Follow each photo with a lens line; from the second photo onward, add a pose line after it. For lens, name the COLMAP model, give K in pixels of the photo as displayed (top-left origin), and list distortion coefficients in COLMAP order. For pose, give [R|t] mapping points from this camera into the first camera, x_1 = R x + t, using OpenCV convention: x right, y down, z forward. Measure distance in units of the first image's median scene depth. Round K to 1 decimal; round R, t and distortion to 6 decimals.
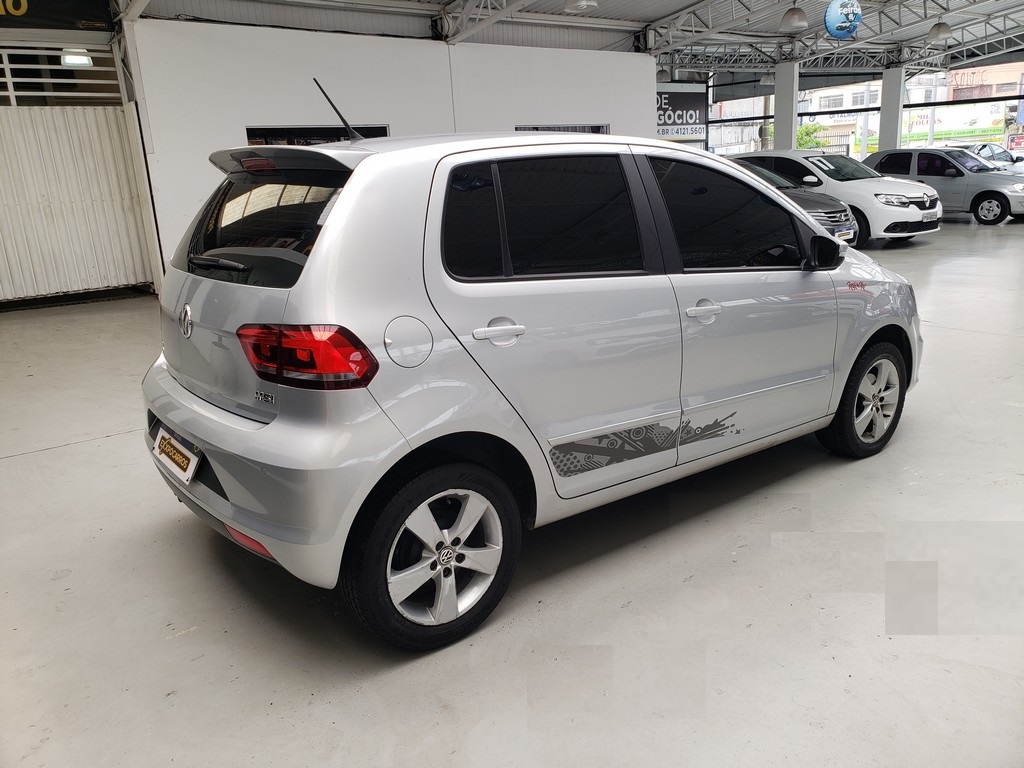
lens RADIAL K [[764.3, 0, 564.0], [0, 764.3, 375.1], [0, 0, 1]] dist [0.001924, -0.004552]
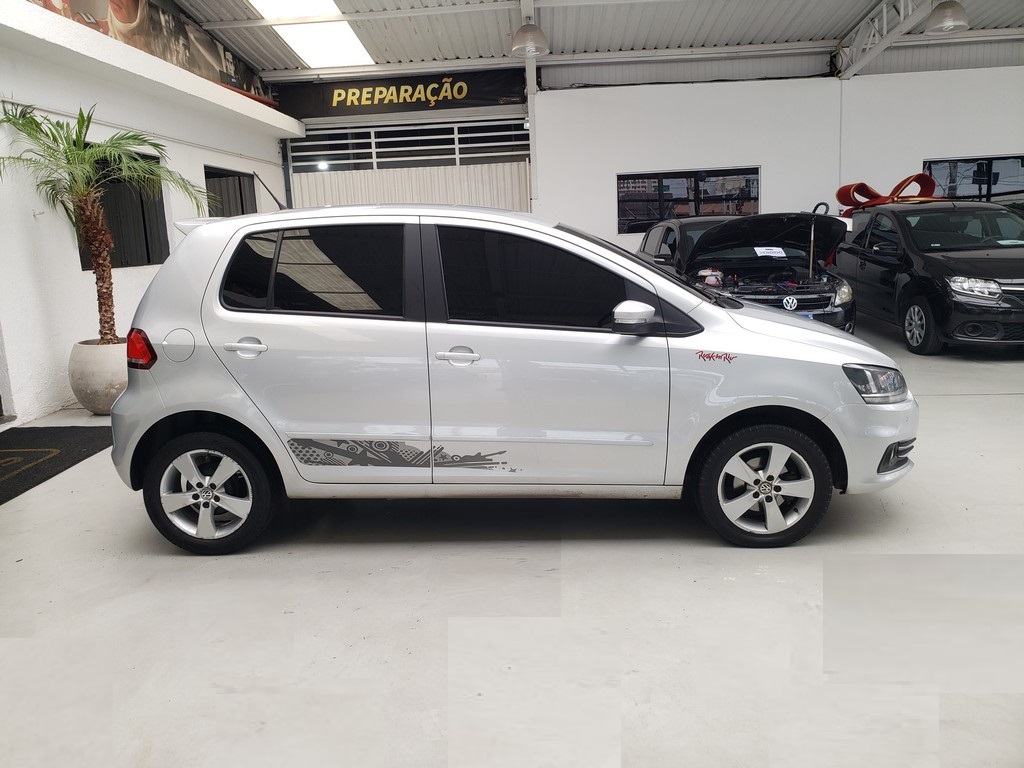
lens RADIAL K [[764.3, 0, 516.8], [0, 764.3, 381.2], [0, 0, 1]] dist [0.001924, -0.004552]
pose [[0.786998, 0.128709, -0.603381, 0.996671], [-0.149109, 0.988685, 0.016414, -0.081165], [0.598666, 0.077051, 0.797284, 0.127146]]
